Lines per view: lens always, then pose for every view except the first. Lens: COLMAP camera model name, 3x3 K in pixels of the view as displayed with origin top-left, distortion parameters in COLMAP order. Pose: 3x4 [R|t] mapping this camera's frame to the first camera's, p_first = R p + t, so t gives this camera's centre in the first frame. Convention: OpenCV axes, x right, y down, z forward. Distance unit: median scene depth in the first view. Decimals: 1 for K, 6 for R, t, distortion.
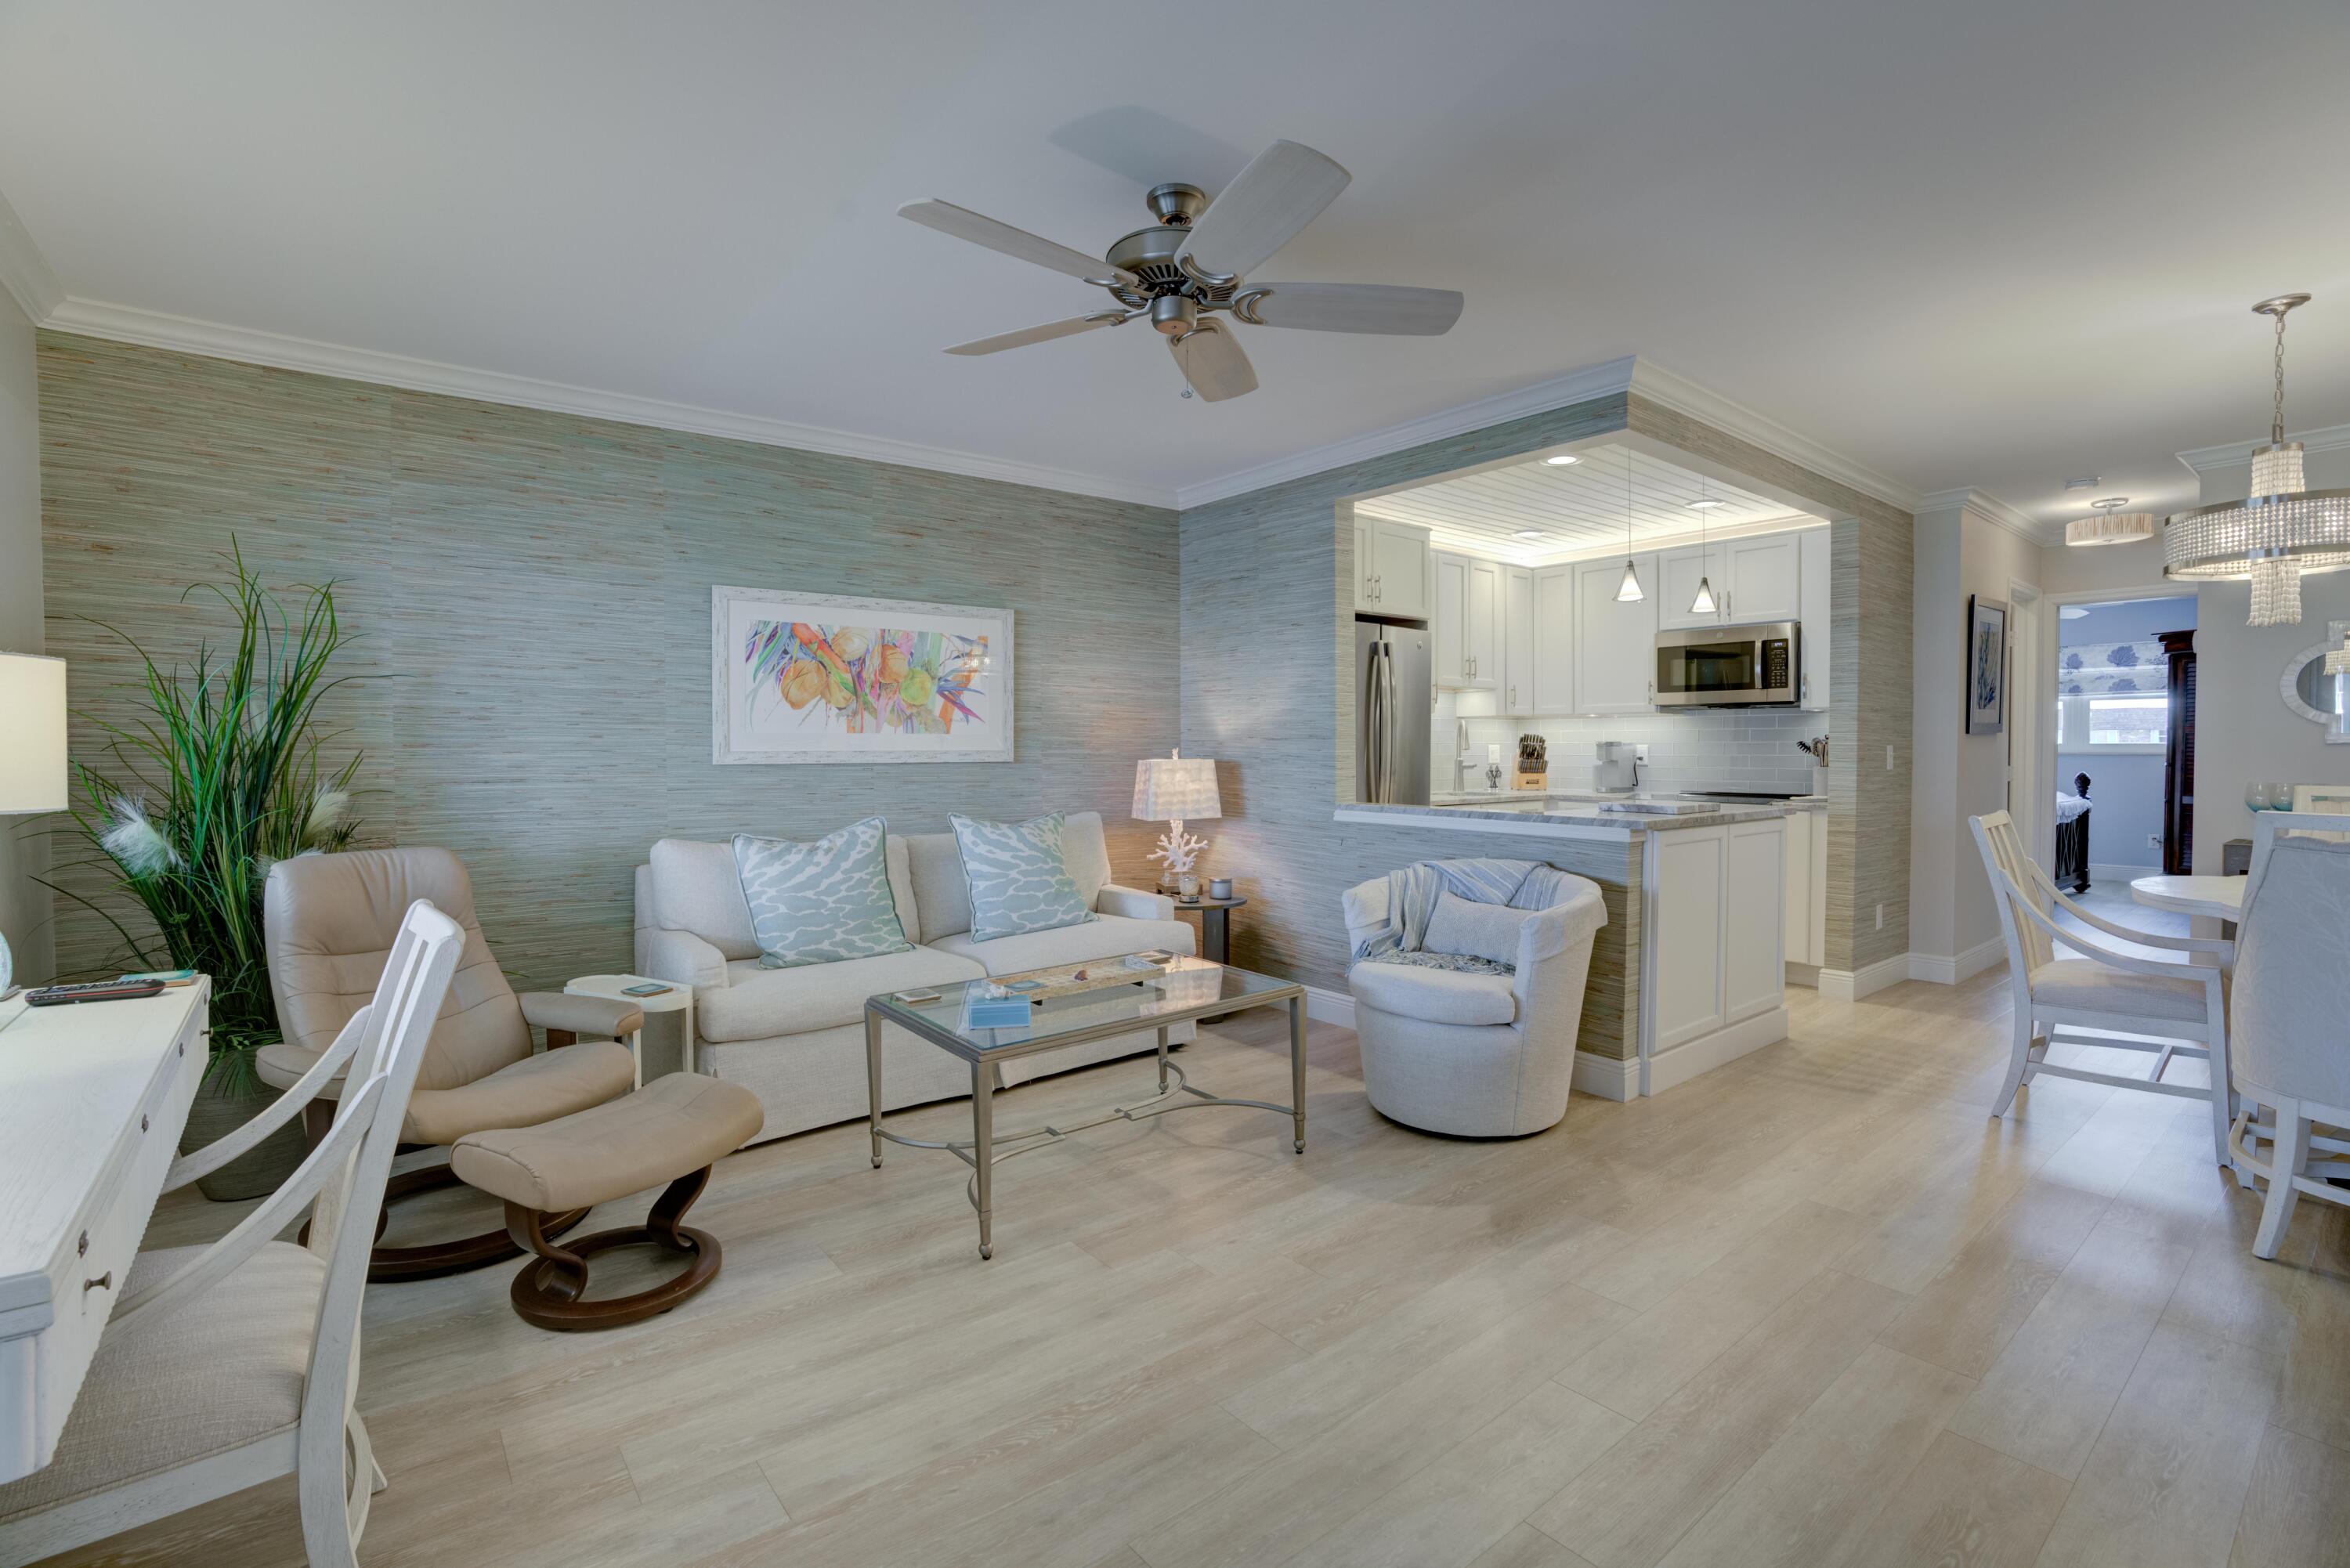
lens RADIAL K [[1072.1, 0, 1178.6], [0, 1072.1, 776.7], [0, 0, 1]] dist [-0.070975, 0.026462]
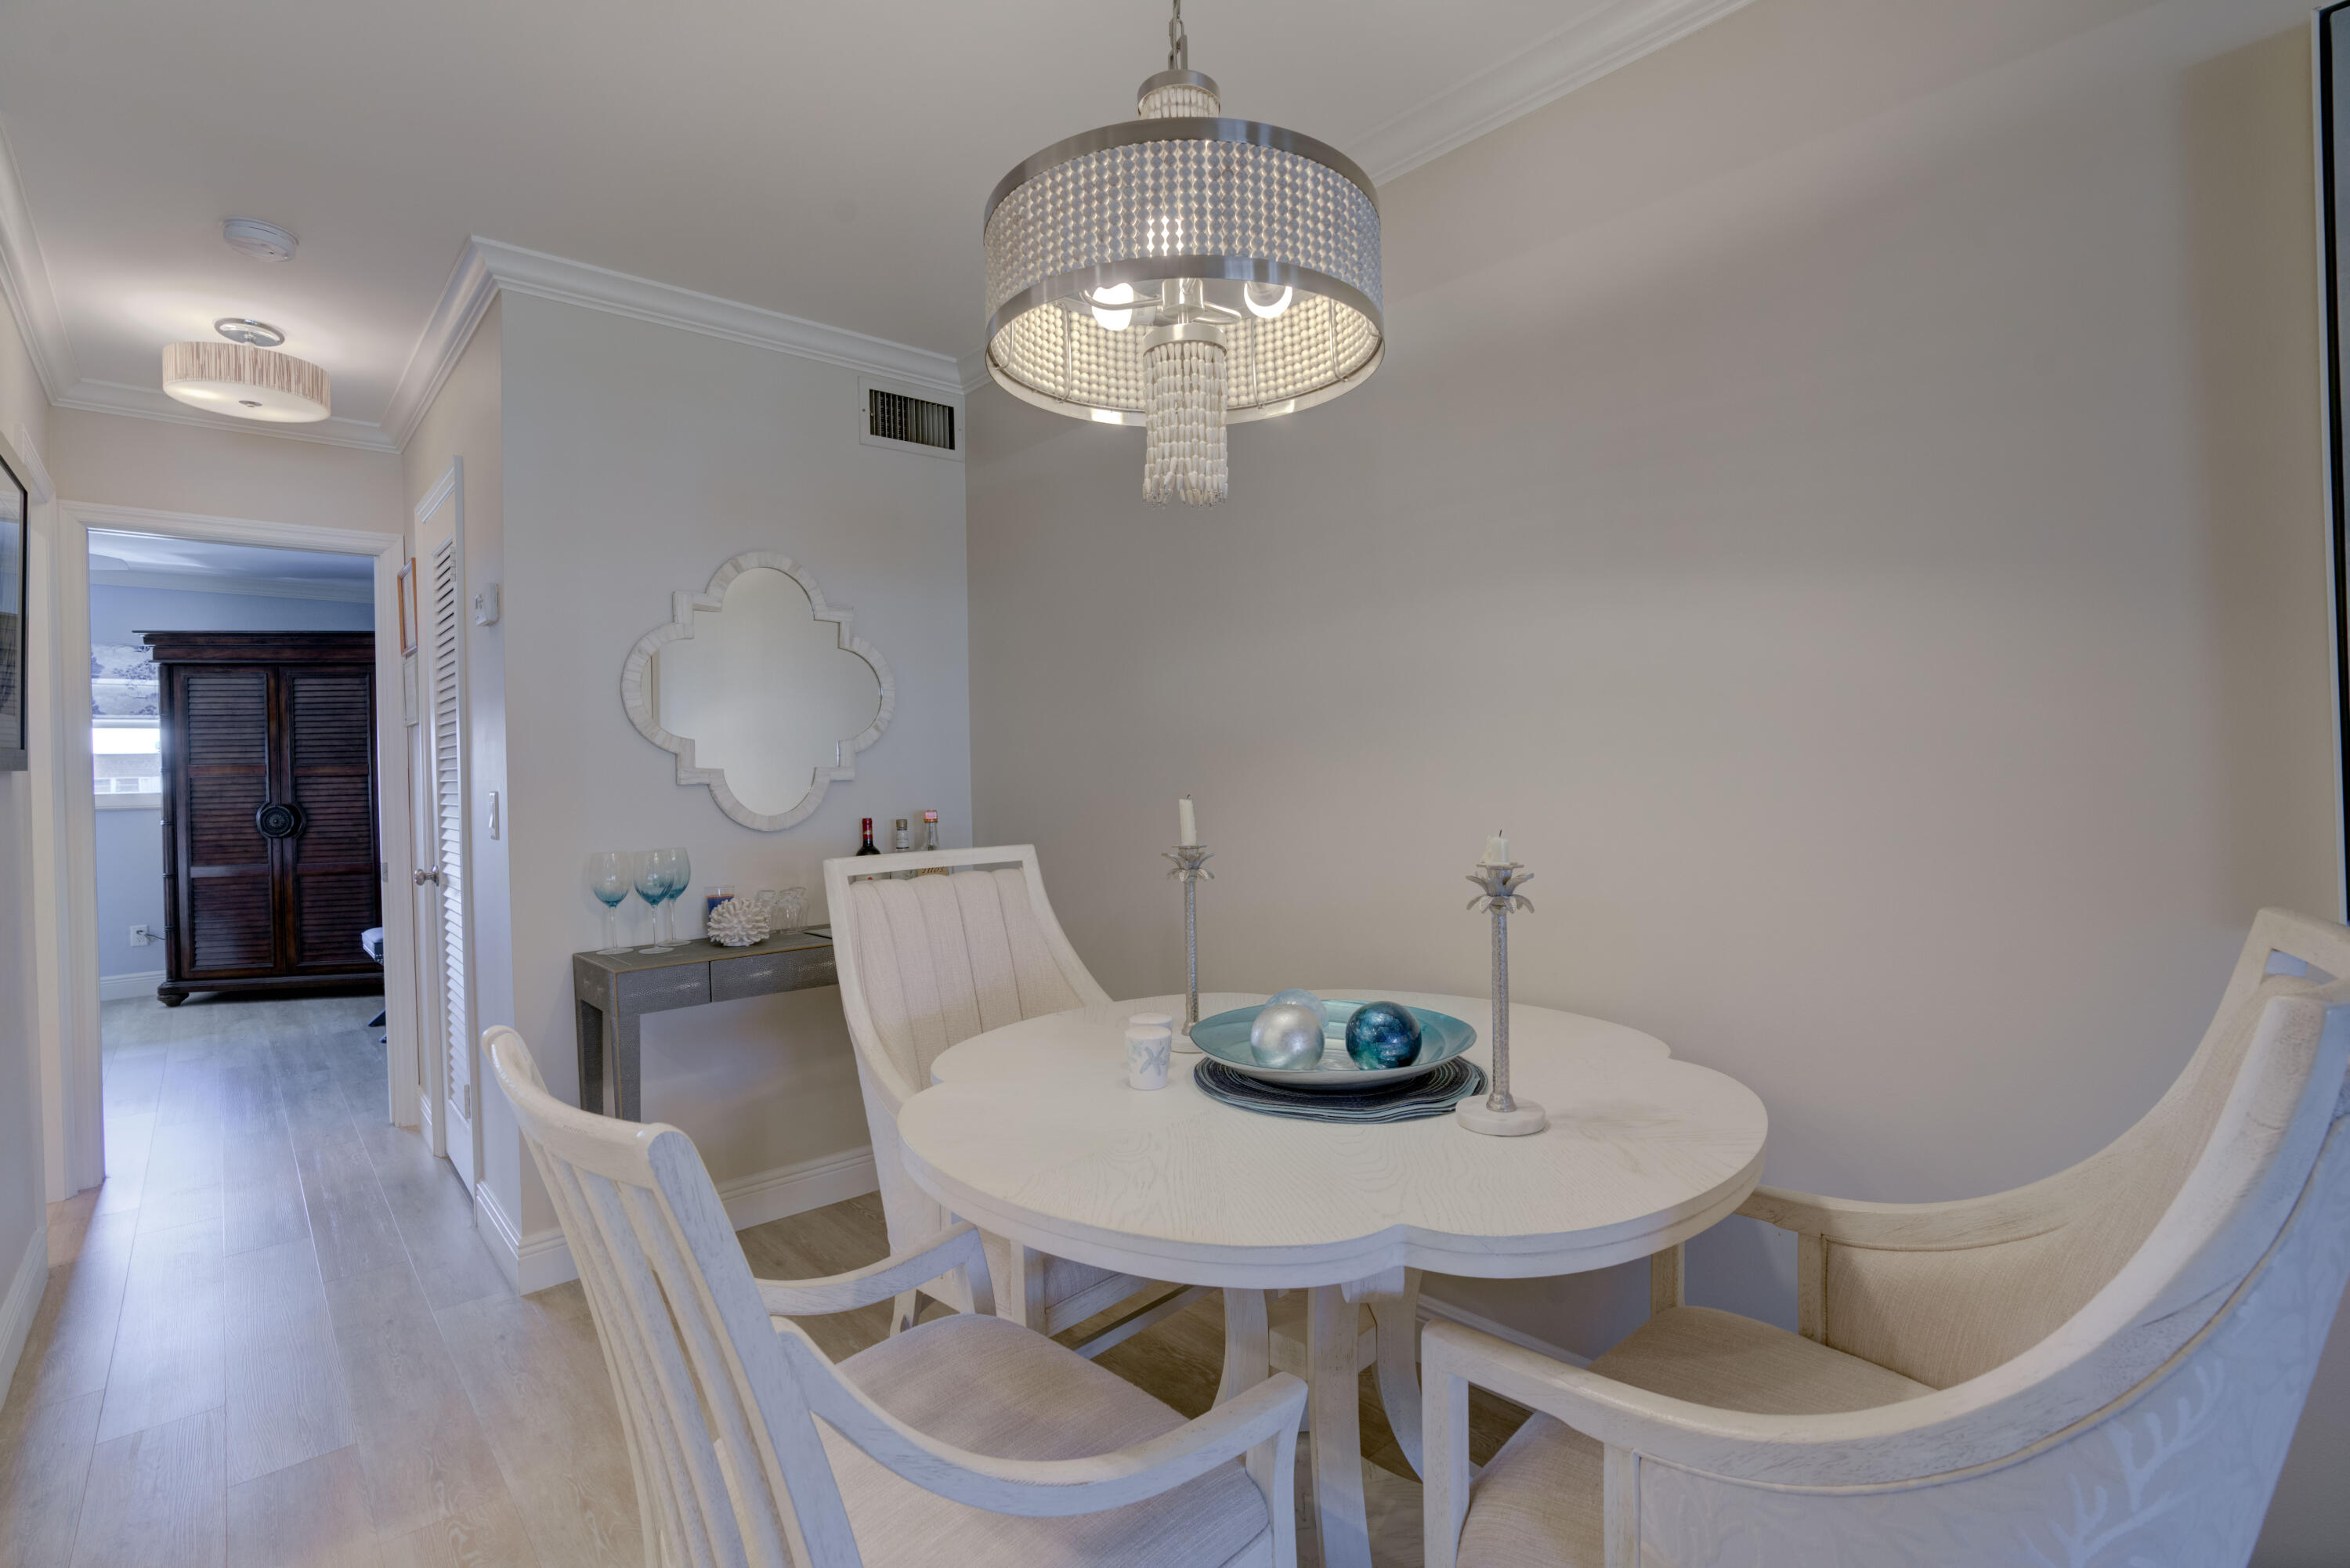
lens RADIAL K [[1072.1, 0, 1190.3], [0, 1072.1, 774.8], [0, 0, 1]] dist [-0.070975, 0.026462]
pose [[-0.080465, 0.001374, 0.996757, 0.414231], [0.049295, 0.998781, 0.002603, -0.022799], [-0.995538, 0.049345, -0.080434, 0.686598]]
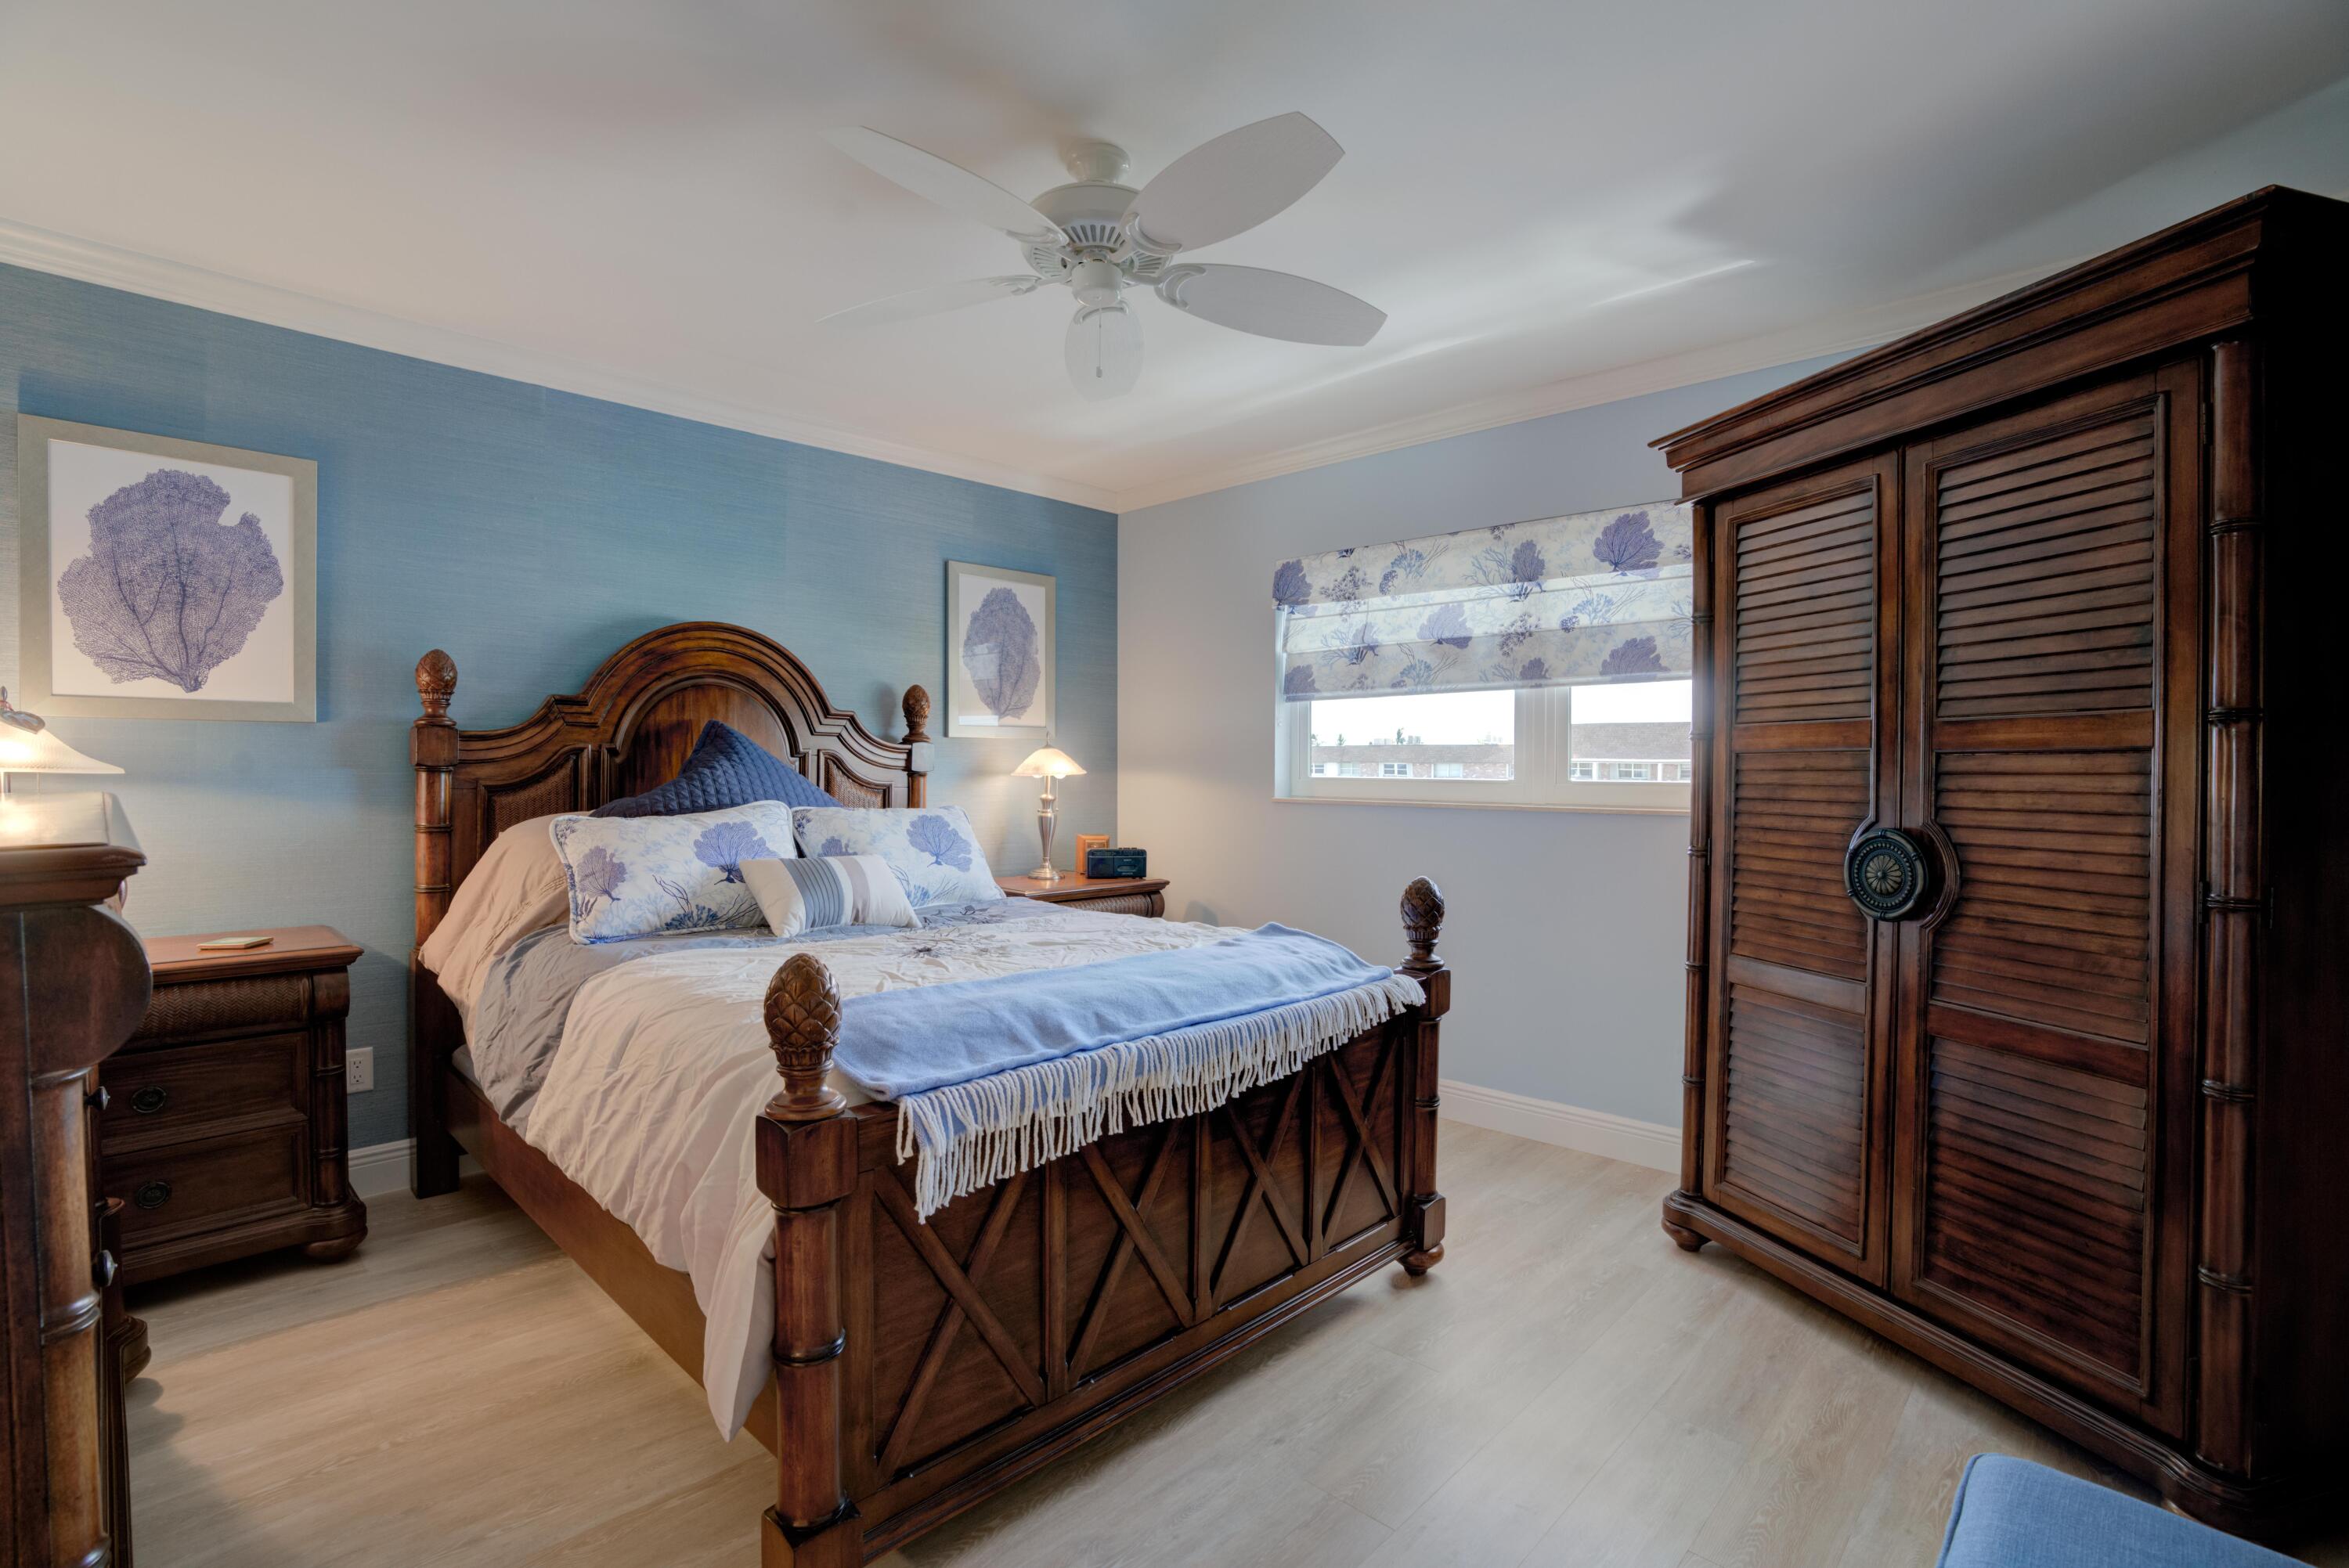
lens RADIAL K [[1071.6, 0, 1172.6], [0, 1071.6, 772.9], [0, 0, 1]] dist [-0.070975, 0.026462]
pose [[0.992159, 0.013498, 0.124250, 1.433505], [-0.010133, 0.999566, -0.027671, -0.047882], [-0.124570, 0.026195, 0.991865, 1.307701]]
